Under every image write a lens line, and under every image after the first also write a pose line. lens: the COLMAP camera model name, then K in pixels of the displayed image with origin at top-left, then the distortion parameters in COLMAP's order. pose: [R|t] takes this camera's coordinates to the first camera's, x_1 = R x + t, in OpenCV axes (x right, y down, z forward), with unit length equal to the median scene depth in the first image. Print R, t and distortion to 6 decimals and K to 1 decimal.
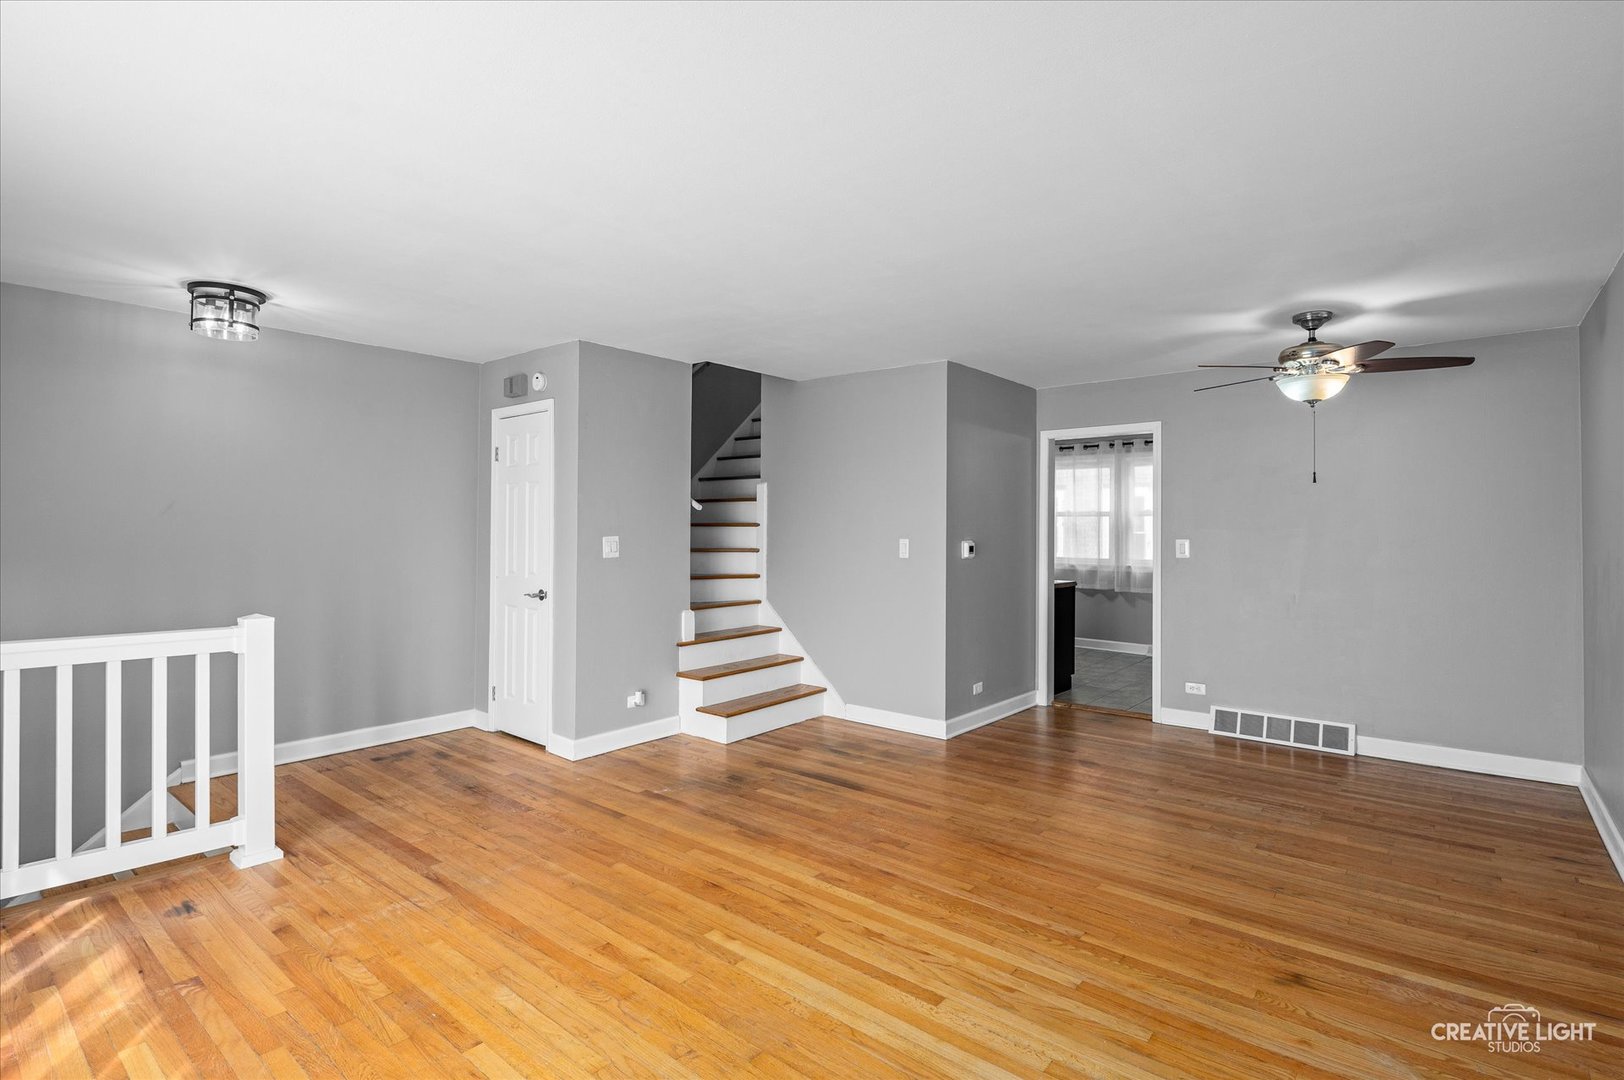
lens RADIAL K [[769.4, 0, 817.5], [0, 769.4, 529.3], [0, 0, 1]] dist [-0.010571, -0.001090]
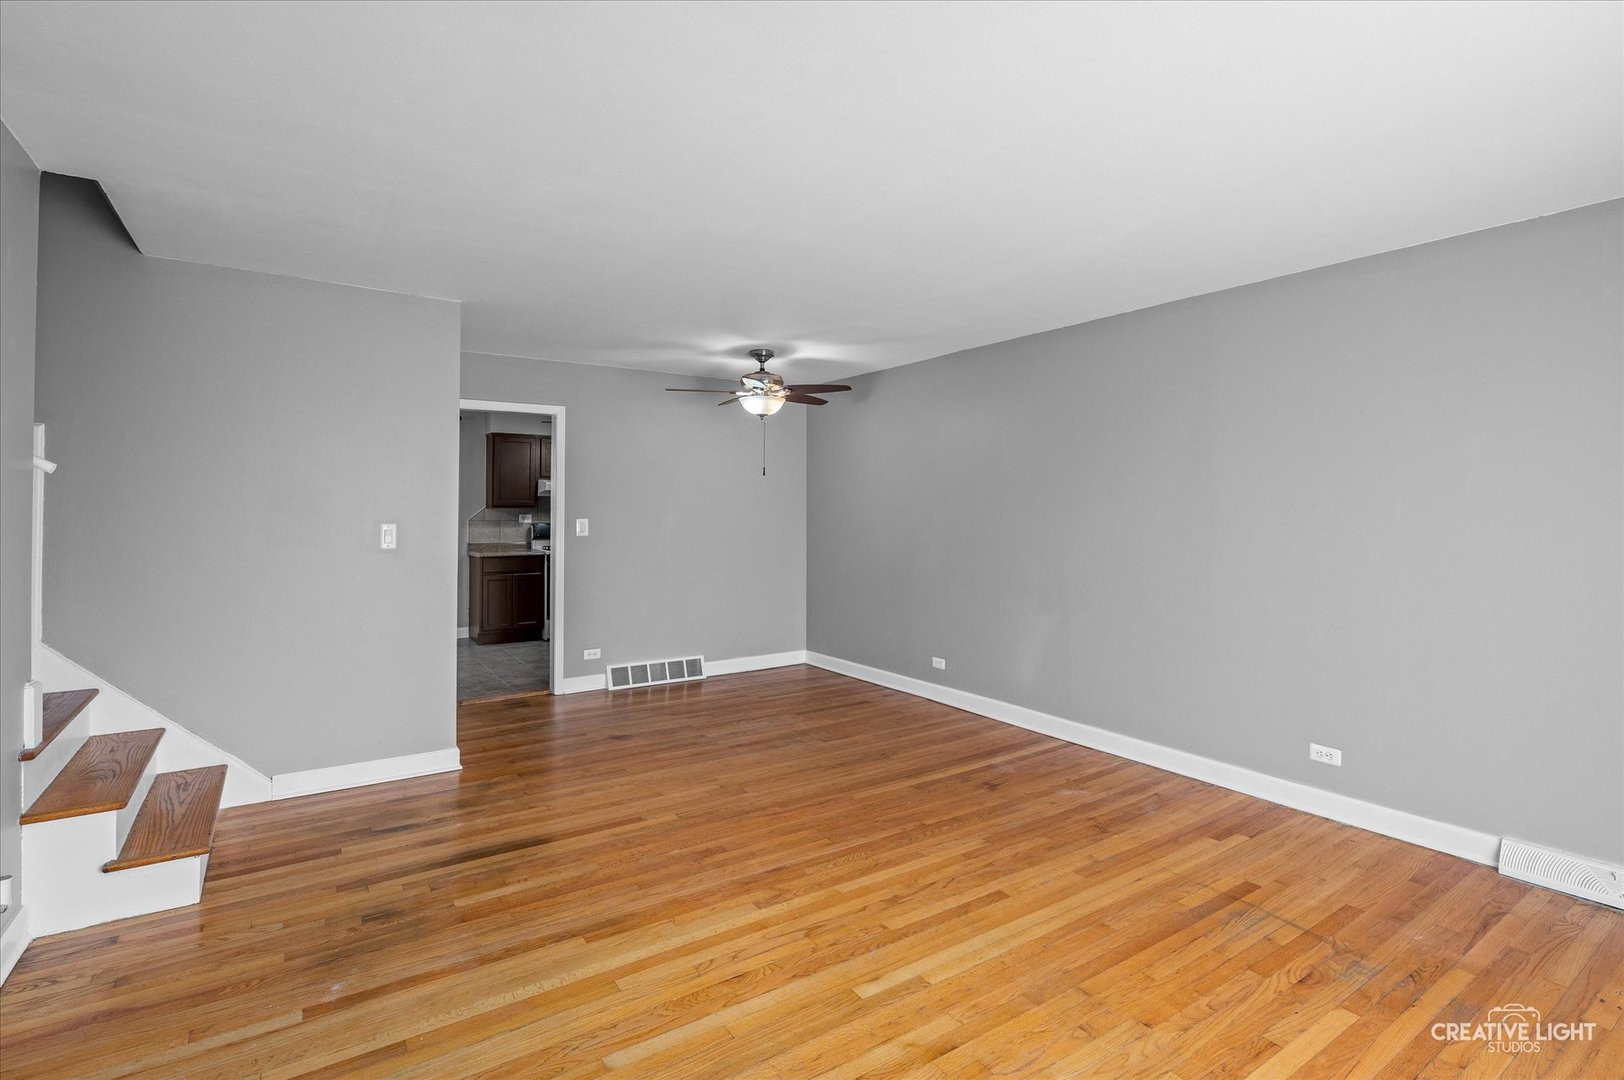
lens RADIAL K [[769.4, 0, 782.8], [0, 769.4, 502.9], [0, 0, 1]] dist [-0.010571, -0.001090]
pose [[0.308395, 0.003431, 0.951252, -0.661504], [0.002102, 0.999989, -0.004288, -0.005039], [-0.951256, 0.003322, 0.308384, 0.560748]]
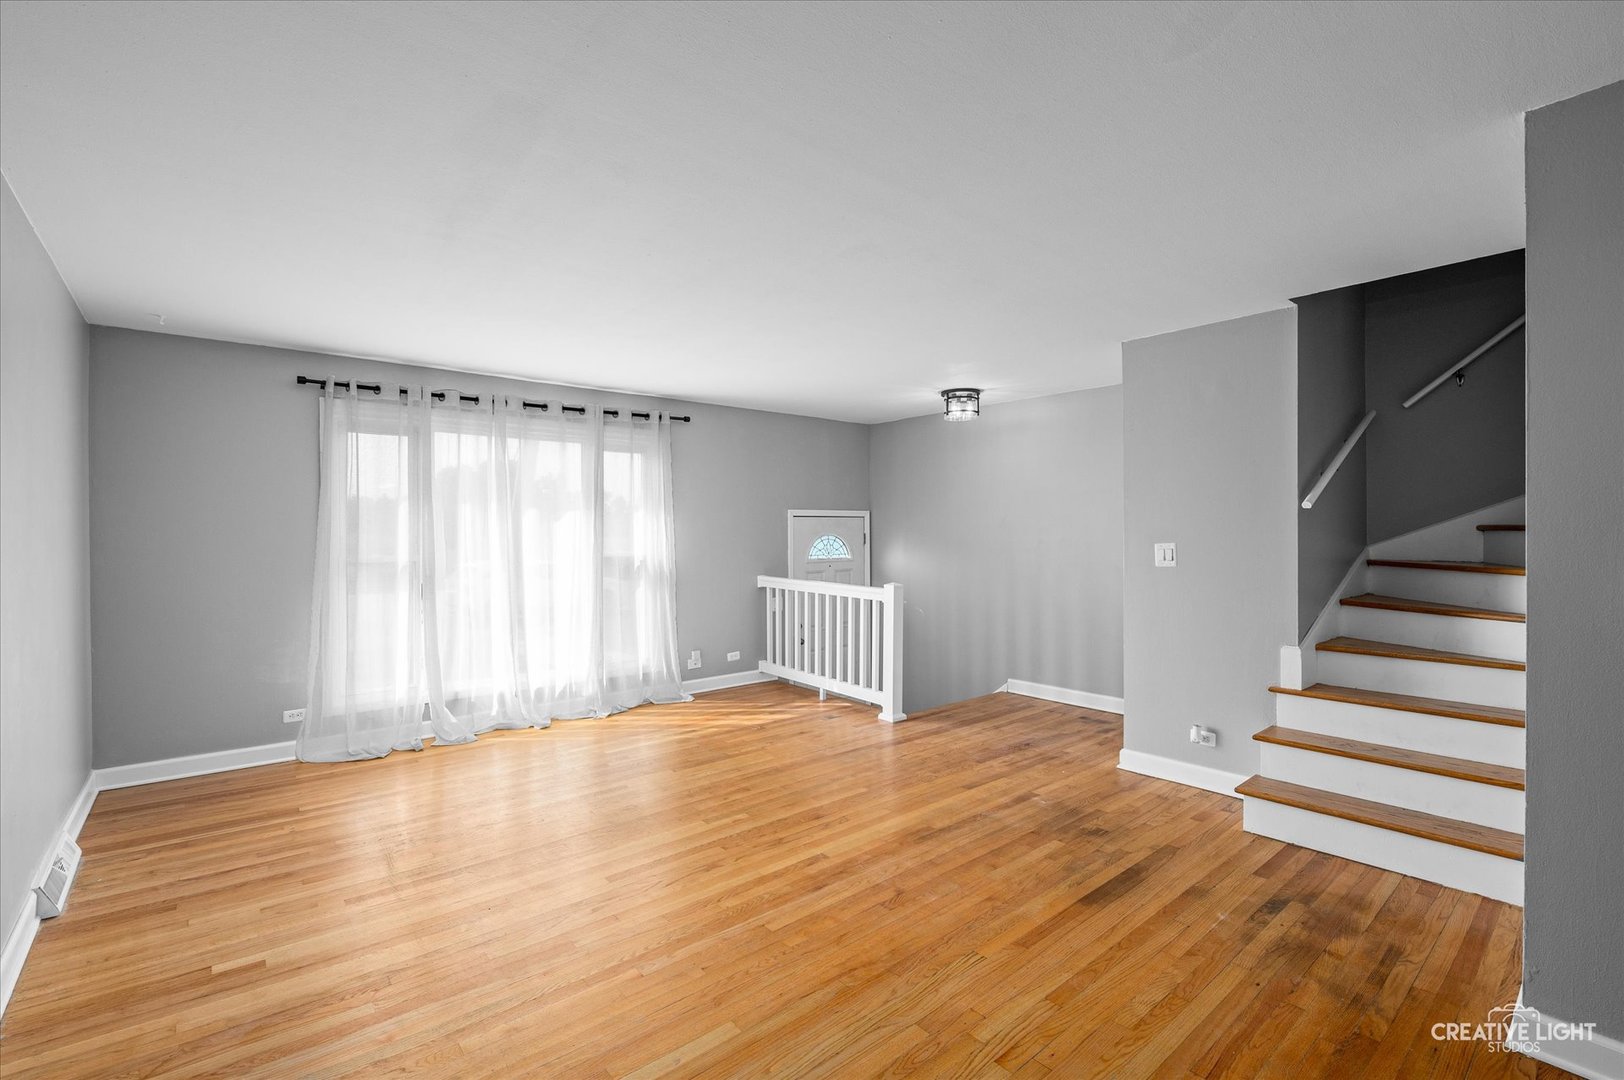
lens RADIAL K [[715.0, 0, 813.8], [0, 715.0, 537.2], [0, 0, 1]] dist [-0.011112, -0.000343]
pose [[-0.164037, 0.004844, -0.986442, 0.790327], [-0.003586, 0.999978, 0.005507, -0.000616], [0.986448, 0.004441, -0.164016, 0.918066]]
